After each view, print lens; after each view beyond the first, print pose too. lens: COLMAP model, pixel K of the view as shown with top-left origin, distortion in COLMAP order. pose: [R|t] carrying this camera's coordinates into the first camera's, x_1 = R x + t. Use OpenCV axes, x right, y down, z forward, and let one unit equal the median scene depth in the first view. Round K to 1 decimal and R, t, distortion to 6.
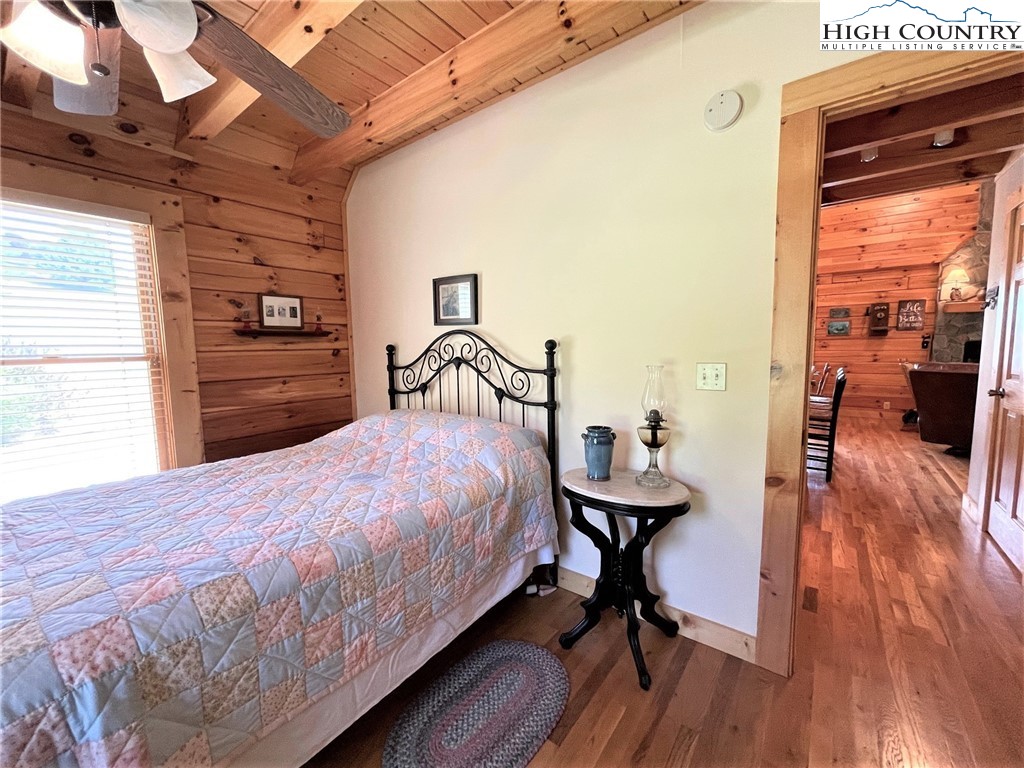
lens RADIAL K [[417.3, 0, 508.0], [0, 417.3, 382.5], [0, 0, 1]] dist [-0.003985, 0.001886]
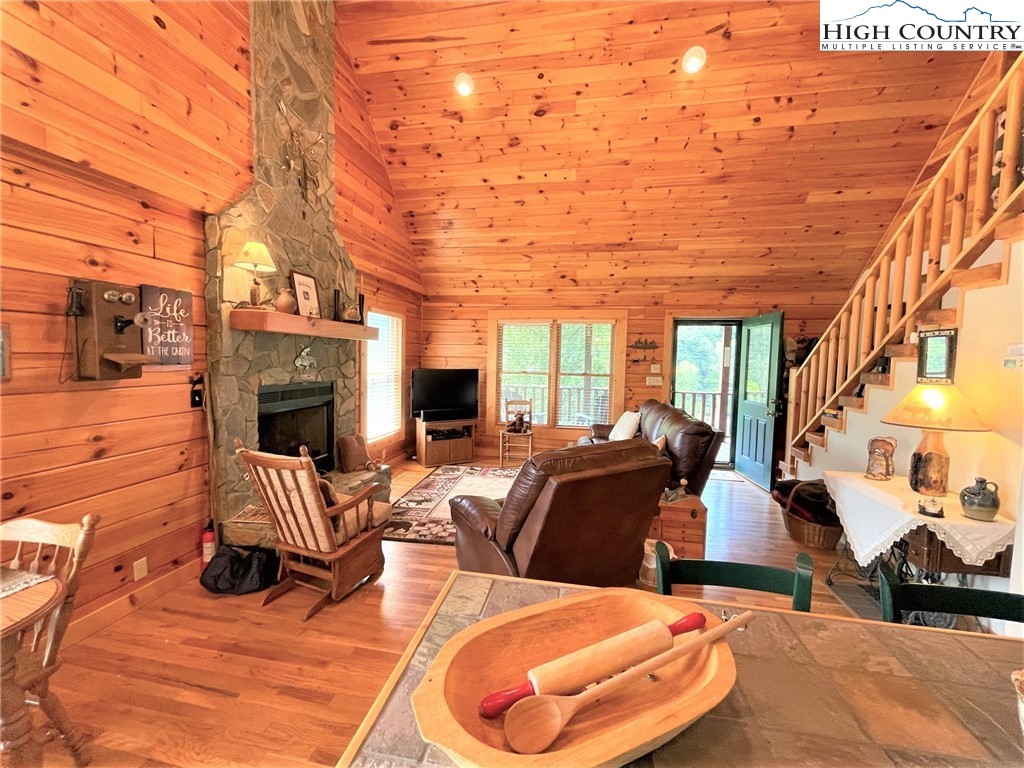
lens RADIAL K [[417.3, 0, 509.6], [0, 417.3, 384.9], [0, 0, 1]] dist [-0.003985, 0.001886]
pose [[-0.451375, -0.055952, 0.890578, 0.462032], [0.066726, 0.993122, 0.096213, -0.122455], [-0.889836, 0.102853, -0.444537, 0.886700]]
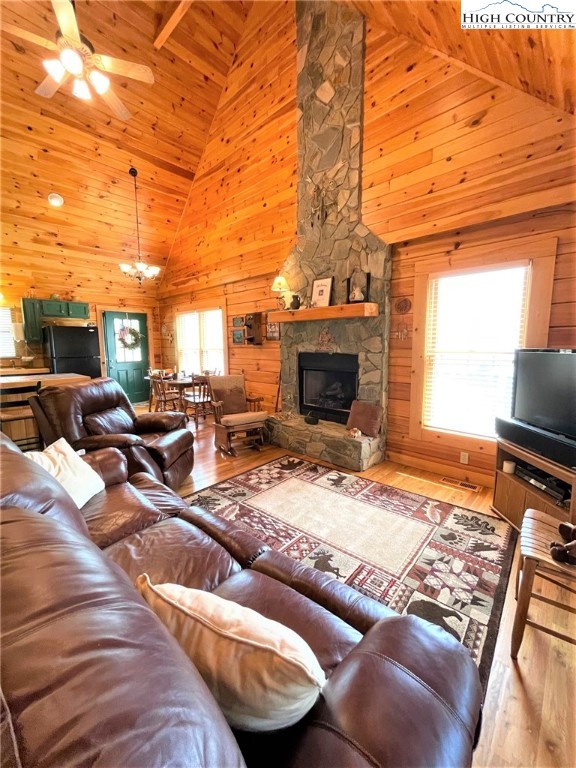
lens RADIAL K [[313.0, 0, 292.0], [0, 313.0, 381.9], [0, 0, 1]] dist [-0.003985, 0.001886]
pose [[0.995194, 0.021590, -0.095511, 1.080791], [-0.018504, 0.999281, 0.033079, -0.050508], [0.096157, -0.031153, 0.994879, 0.256854]]
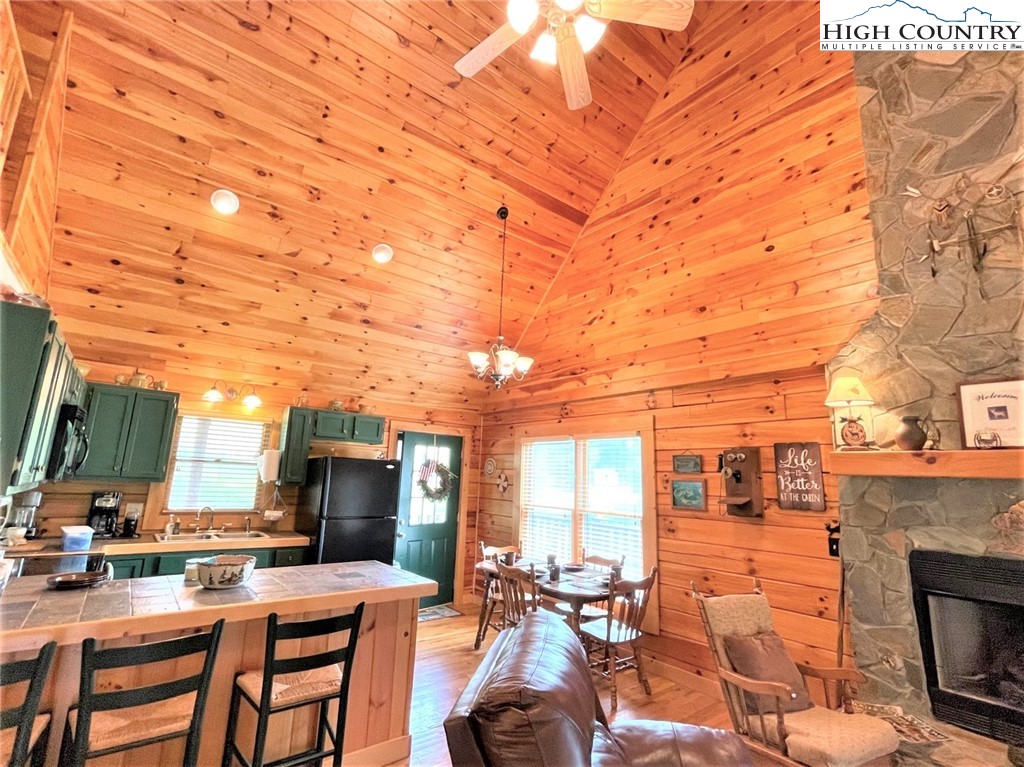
lens RADIAL K [[481.5, 0, 508.9], [0, 481.5, 382.1], [0, 0, 1]] dist [-0.011792, 0.001398]
pose [[0.969507, 0.004307, -0.245025, 0.783403], [-0.074318, 0.957927, -0.277223, -0.090491], [0.233523, 0.286980, 0.929037, 0.407636]]
